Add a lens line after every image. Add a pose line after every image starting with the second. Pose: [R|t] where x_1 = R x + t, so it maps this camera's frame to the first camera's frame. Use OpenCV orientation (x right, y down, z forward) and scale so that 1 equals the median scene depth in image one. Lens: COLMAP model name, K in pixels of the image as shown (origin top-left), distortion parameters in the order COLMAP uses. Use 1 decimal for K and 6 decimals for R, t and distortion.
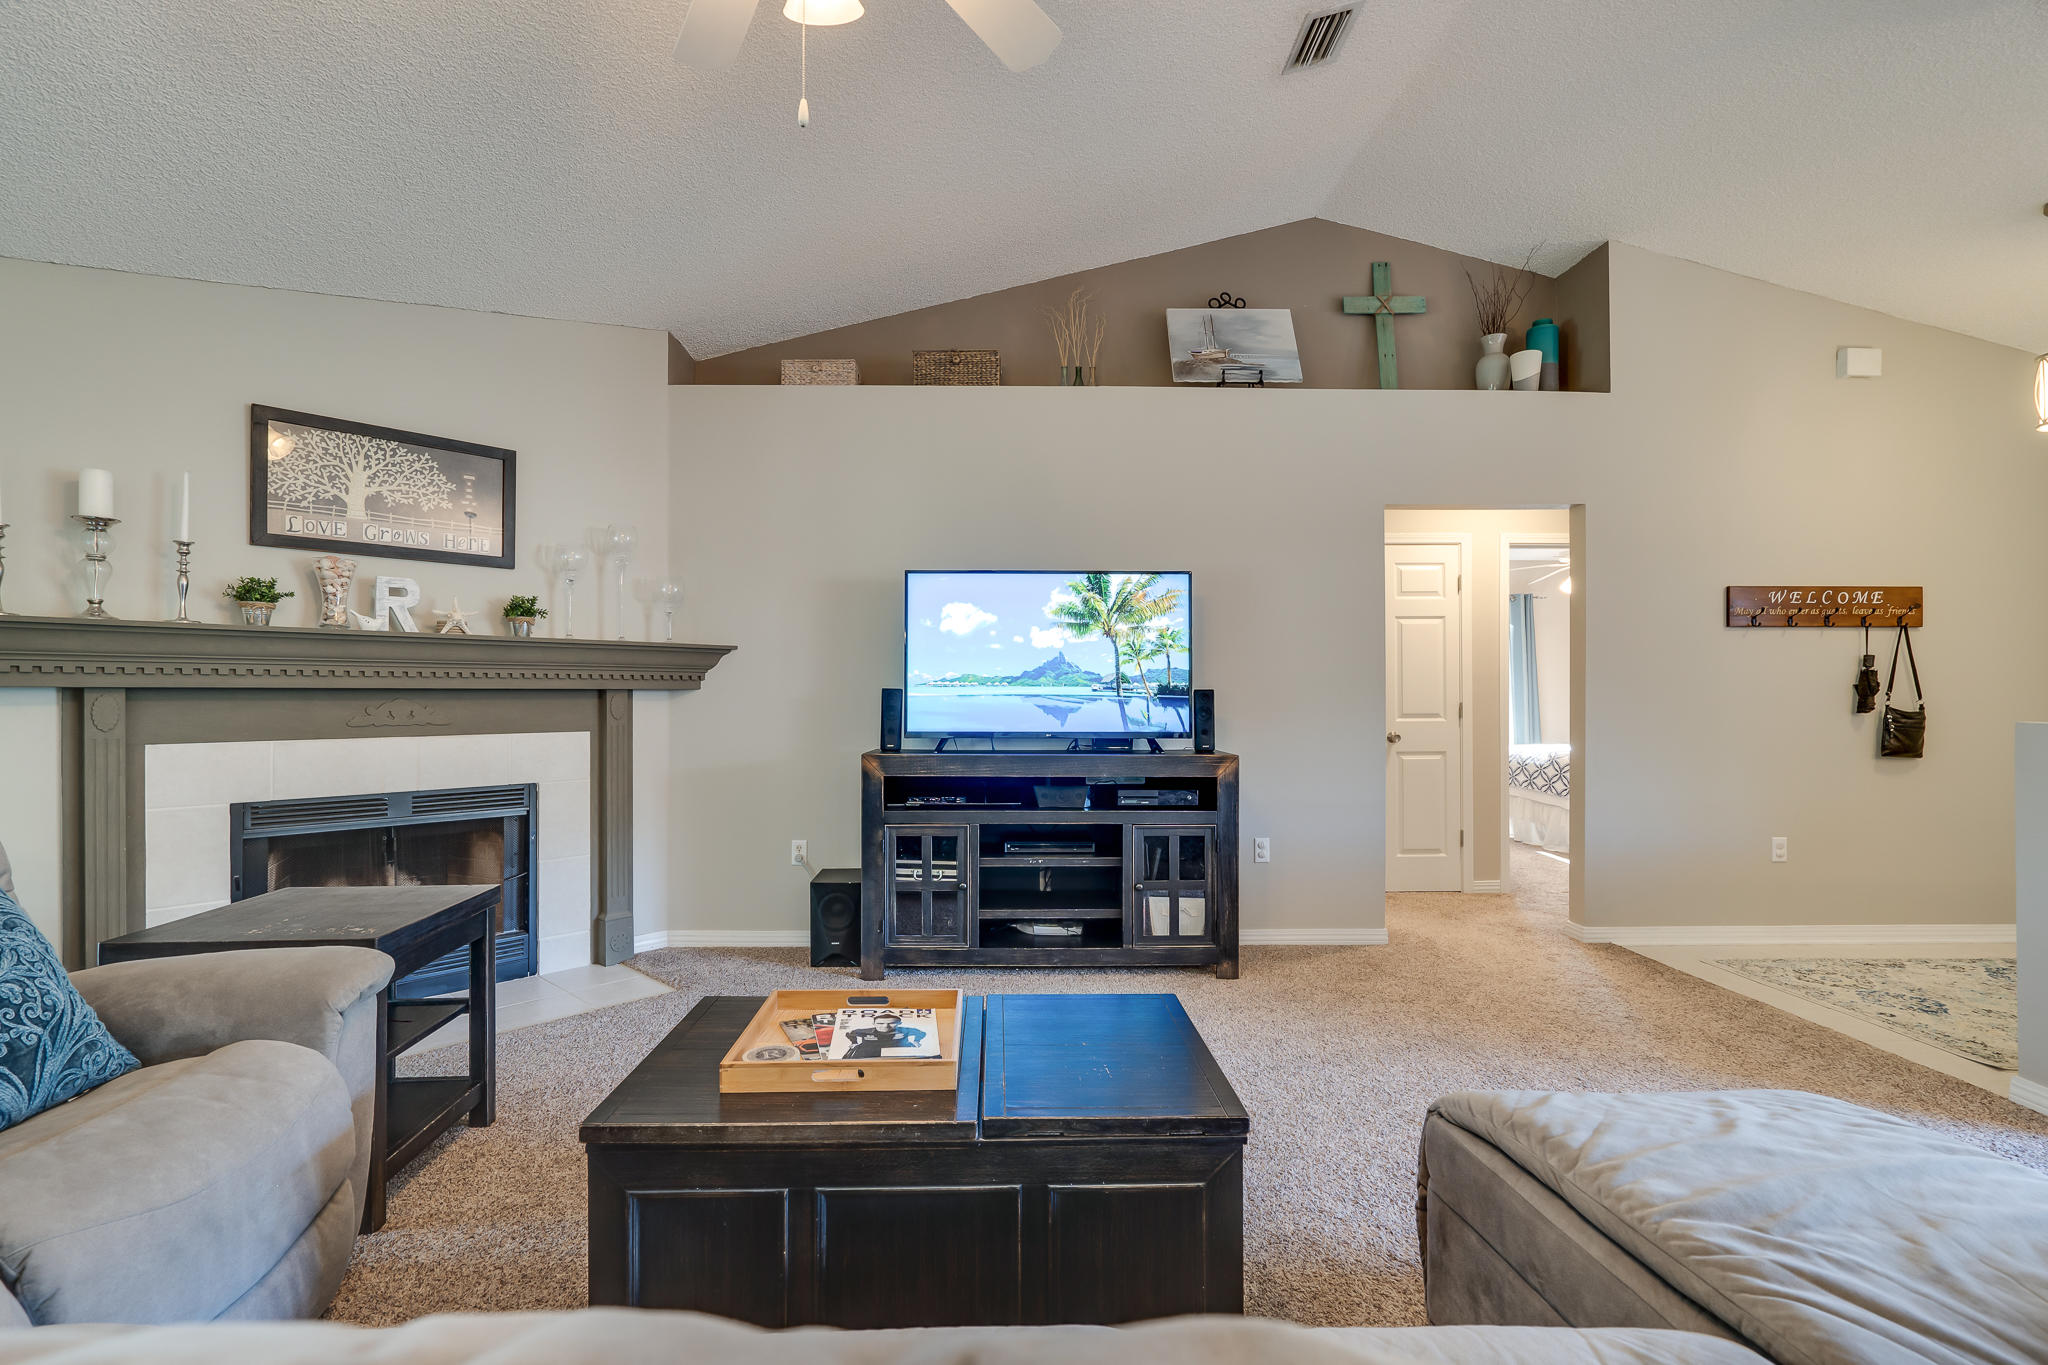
lens RADIAL K [[931.0, 0, 1009.0], [0, 931.0, 688.2], [0, 0, 1]] dist [0.000008, 0.000926]
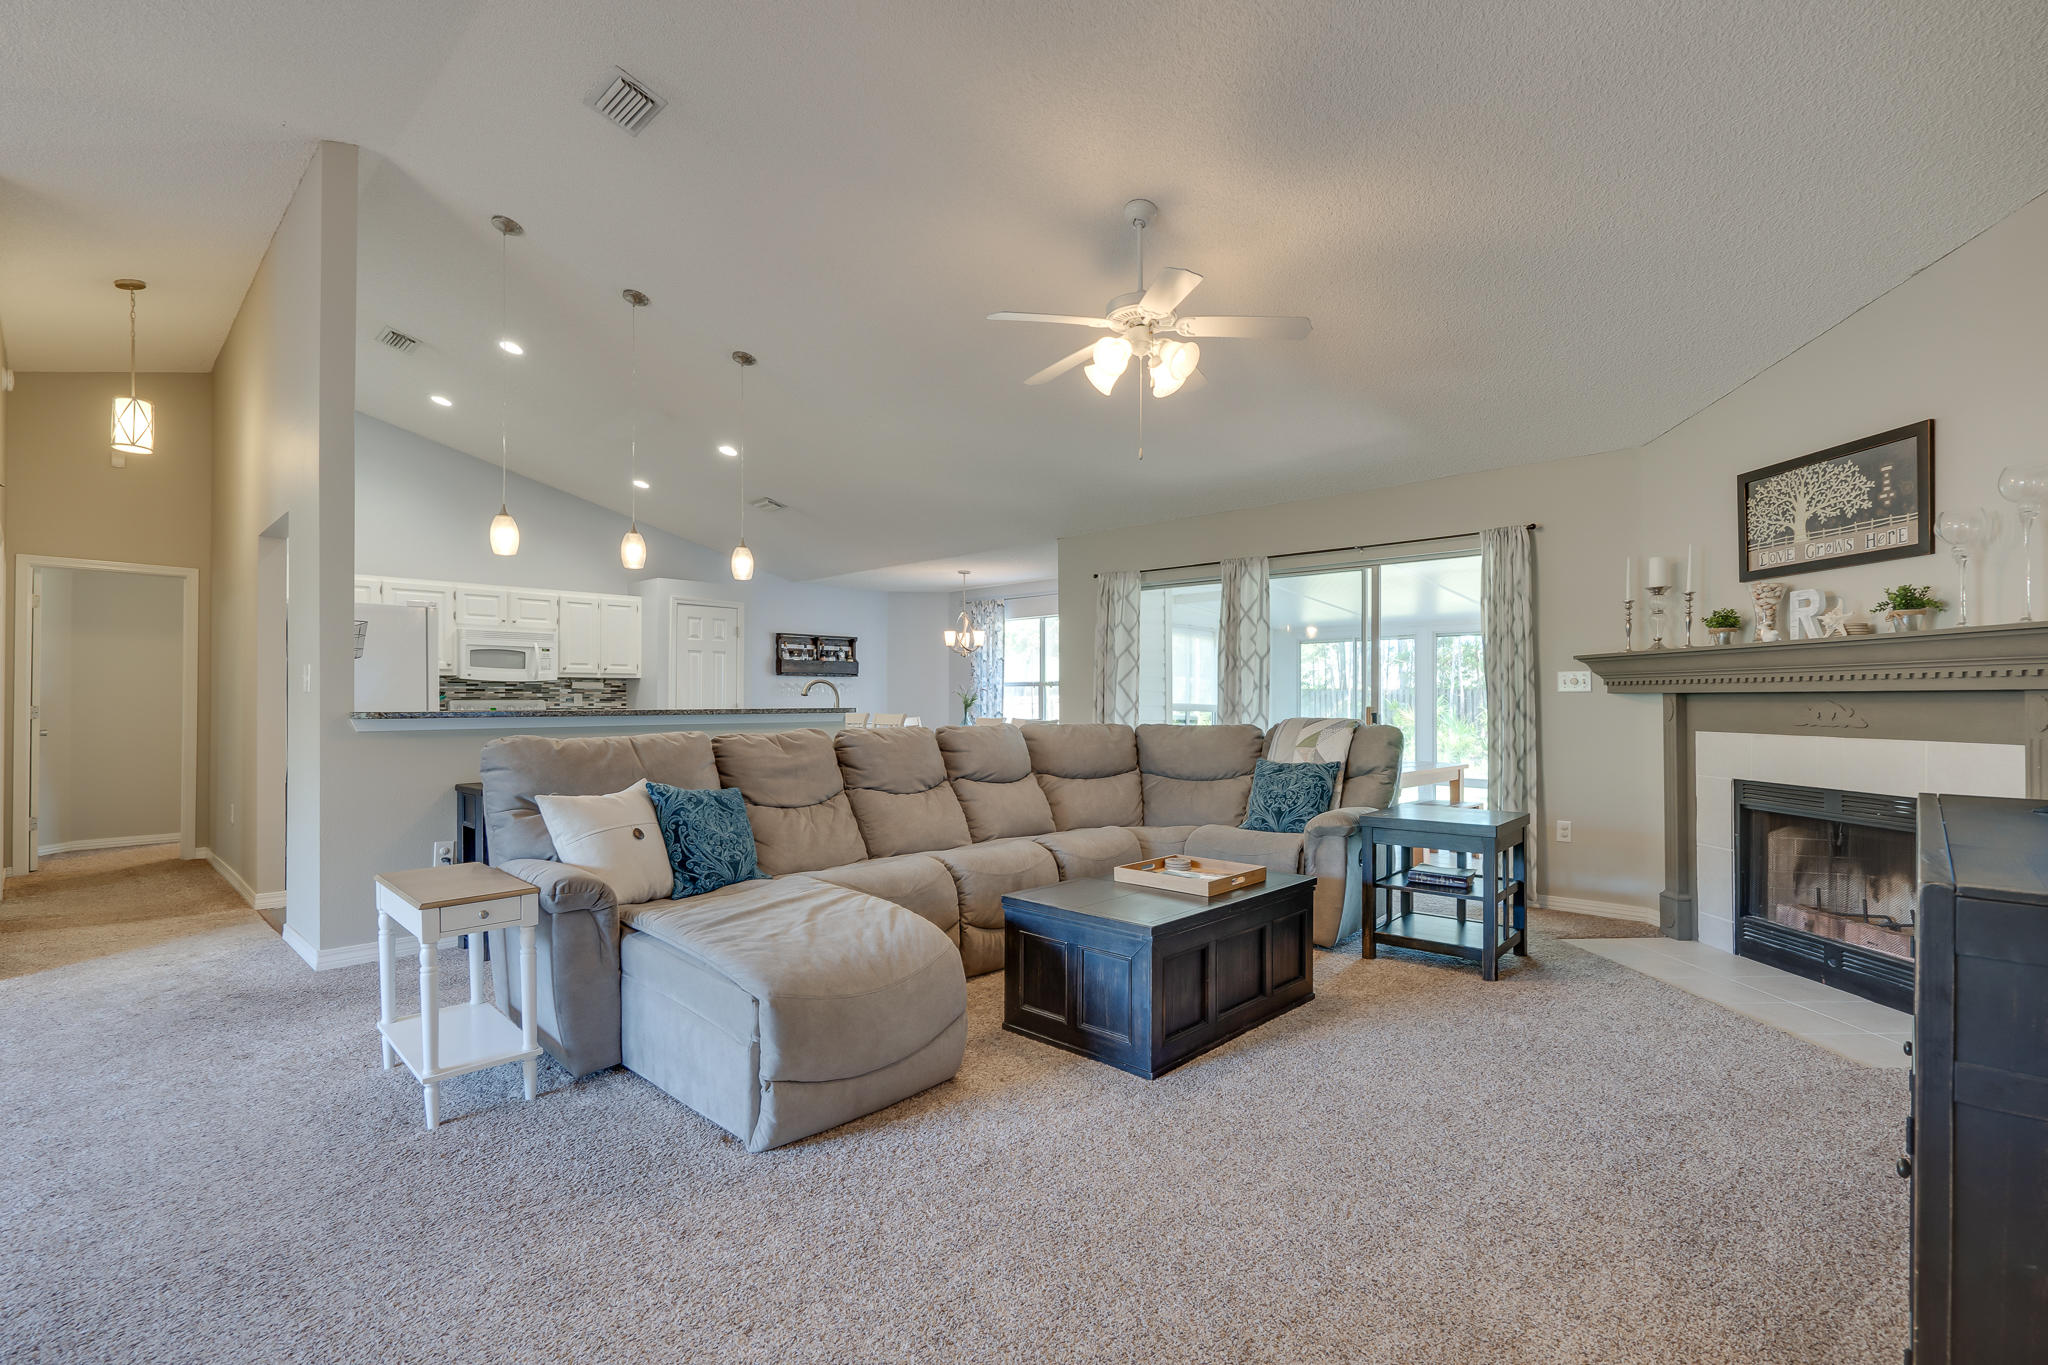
lens RADIAL K [[926.3, 0, 1014.3], [0, 926.3, 696.4], [0, 0, 1]] dist [-0.005311, 0.001164]
pose [[-0.704675, -0.001354, -0.709528, 0.651608], [0.005585, 0.999957, -0.007454, 0.007468], [0.709508, -0.009215, -0.704637, 0.939392]]
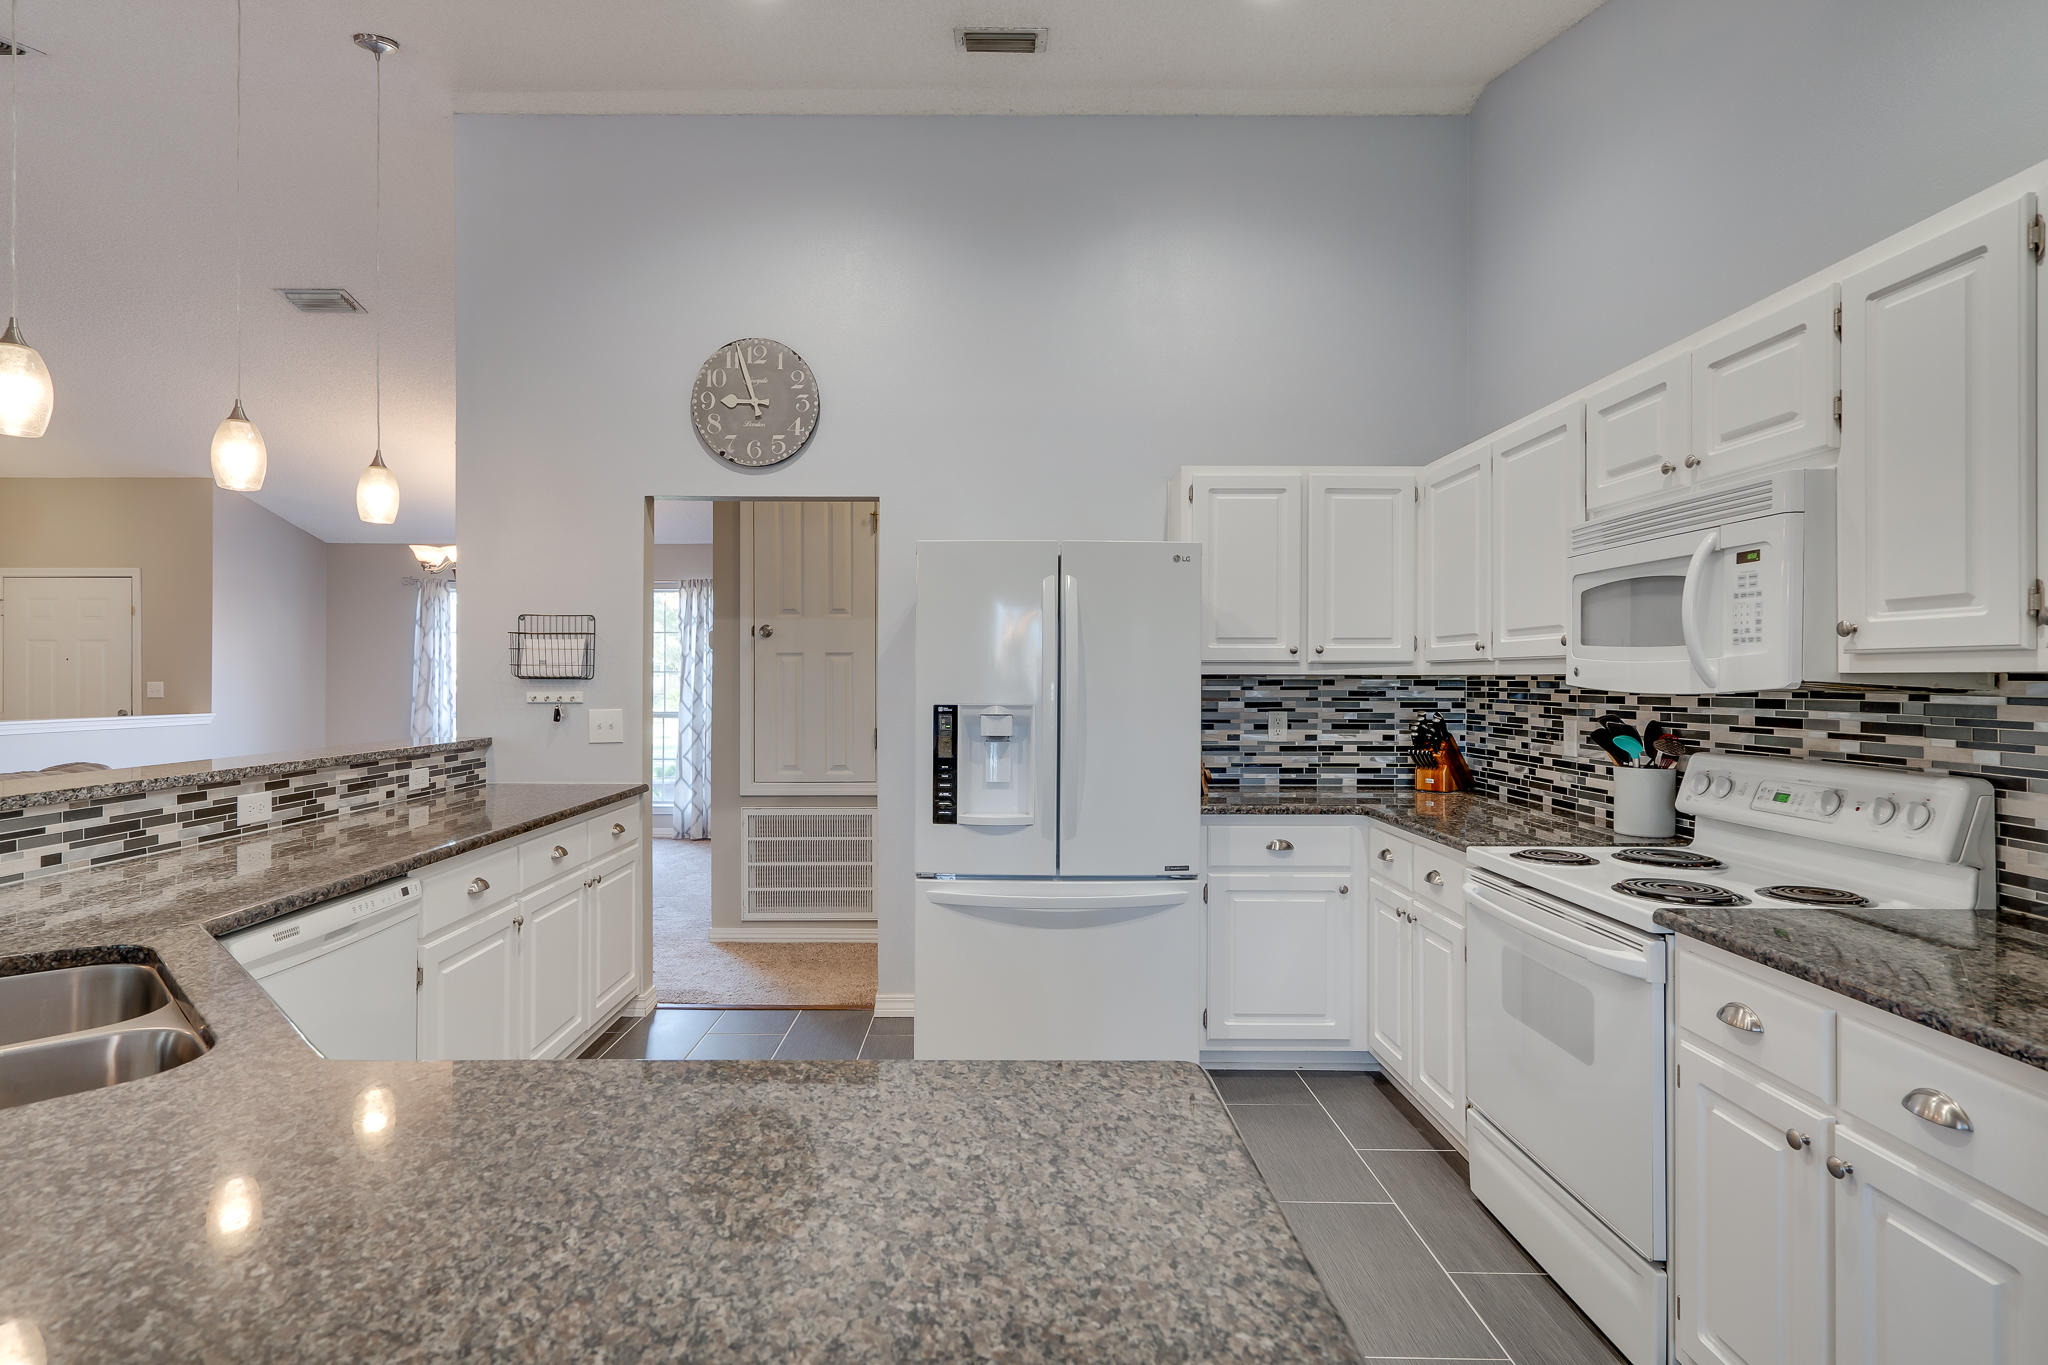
lens RADIAL K [[1025.4, 0, 997.3], [0, 1025.4, 675.8], [0, 0, 1]] dist [0.001274, 0.000844]
pose [[0.010022, 0.001421, 0.999949, -0.555981], [-0.008037, 0.999967, -0.001340, -0.051092], [-0.999917, -0.008023, 0.010033, -0.807080]]
